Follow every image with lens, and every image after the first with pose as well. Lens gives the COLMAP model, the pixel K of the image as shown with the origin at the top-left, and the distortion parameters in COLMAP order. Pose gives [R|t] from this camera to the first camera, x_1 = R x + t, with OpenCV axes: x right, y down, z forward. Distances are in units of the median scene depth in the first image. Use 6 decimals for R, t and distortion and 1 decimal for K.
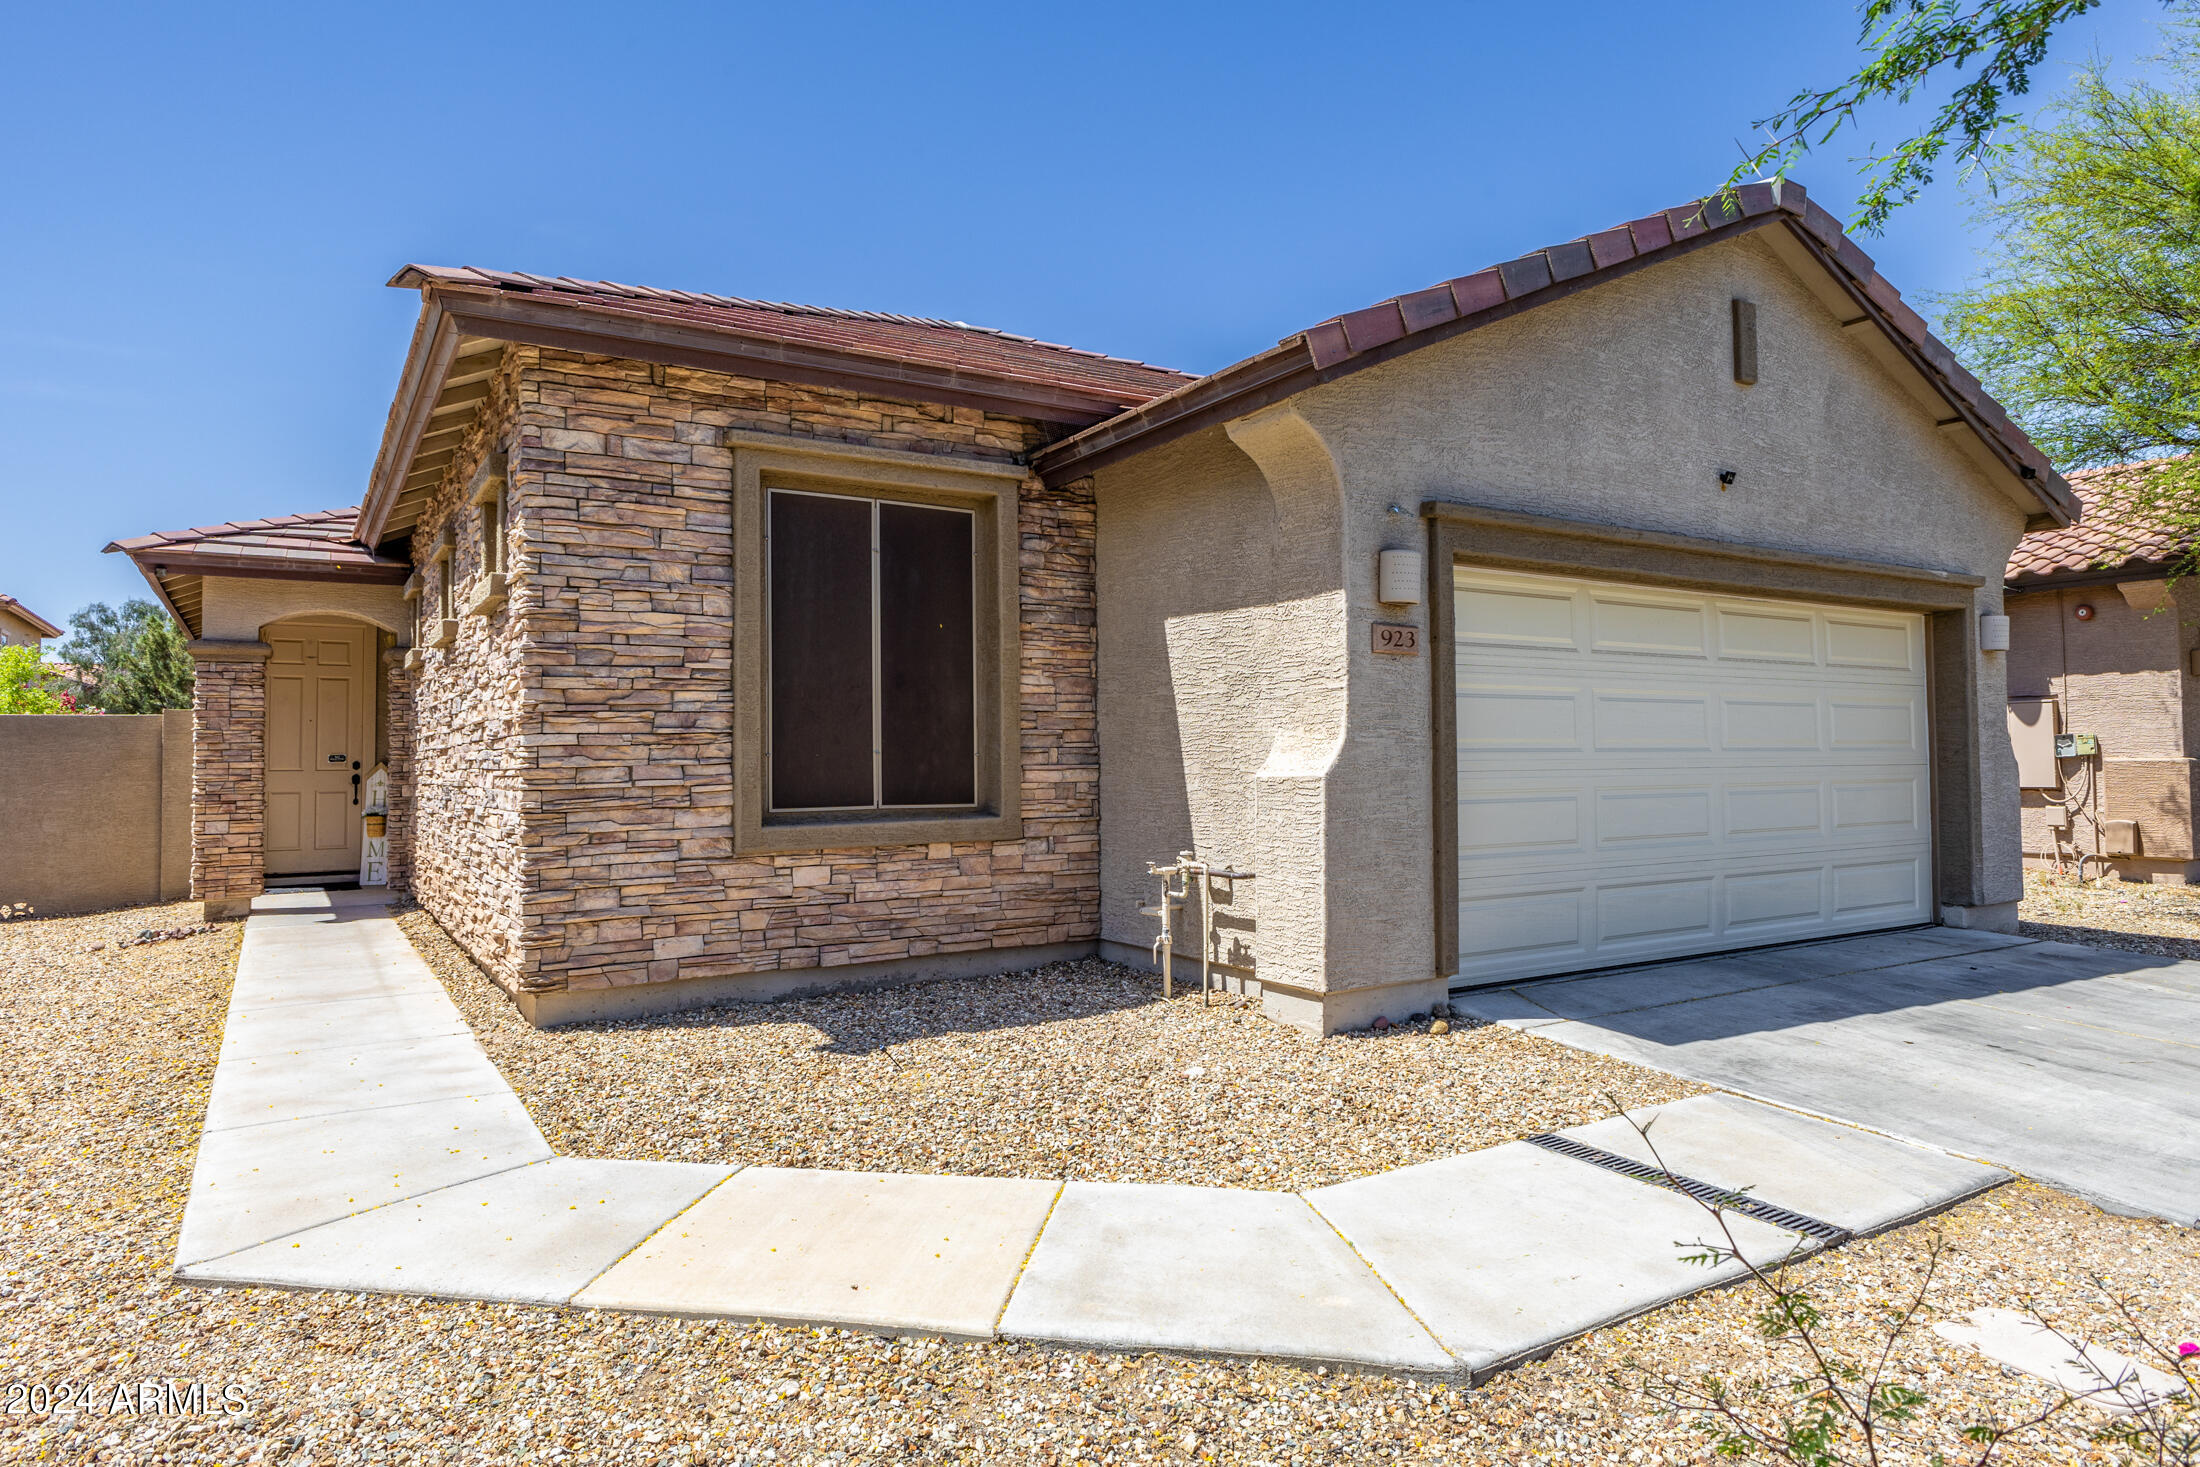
lens RADIAL K [[1297.0, 0, 1102.5], [0, 1297.0, 731.8], [0, 0, 1]] dist [-0.003739, 0.000264]
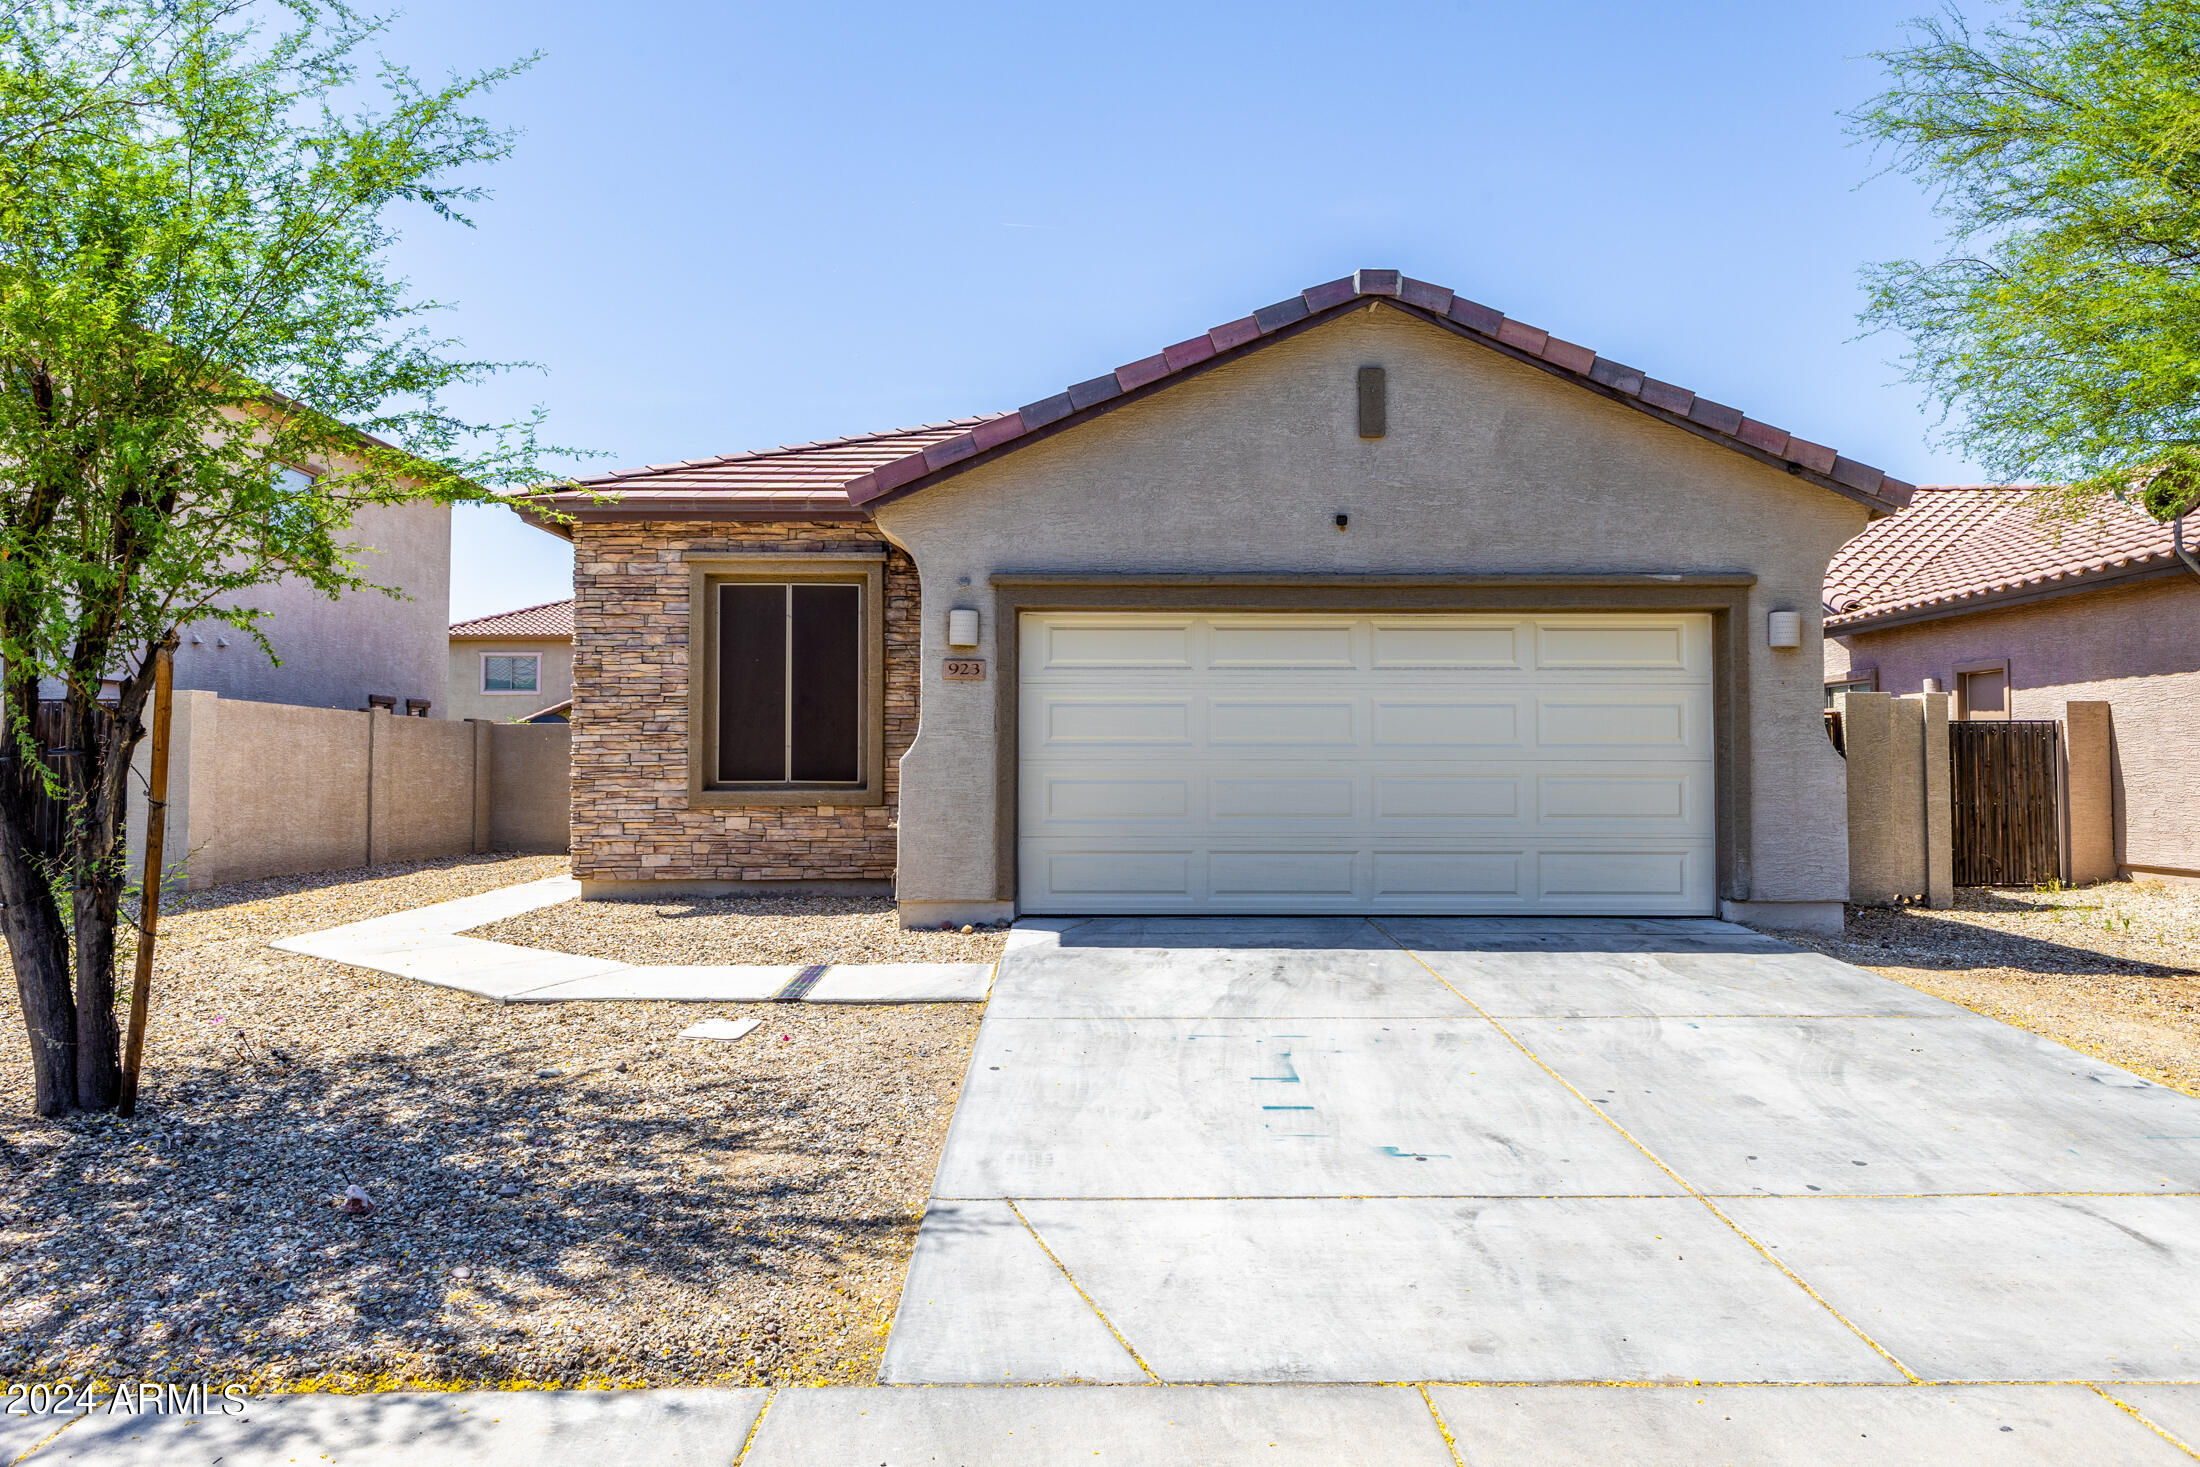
lens RADIAL K [[1455.9, 0, 1095.8], [0, 1455.9, 734.4], [0, 0, 1]] dist [0.004121, 0.000343]
pose [[0.852078, -0.003627, -0.523402, 1.116329], [0.003345, 0.999993, -0.001484, 0.005525], [0.523404, -0.000486, 0.852084, -0.311139]]
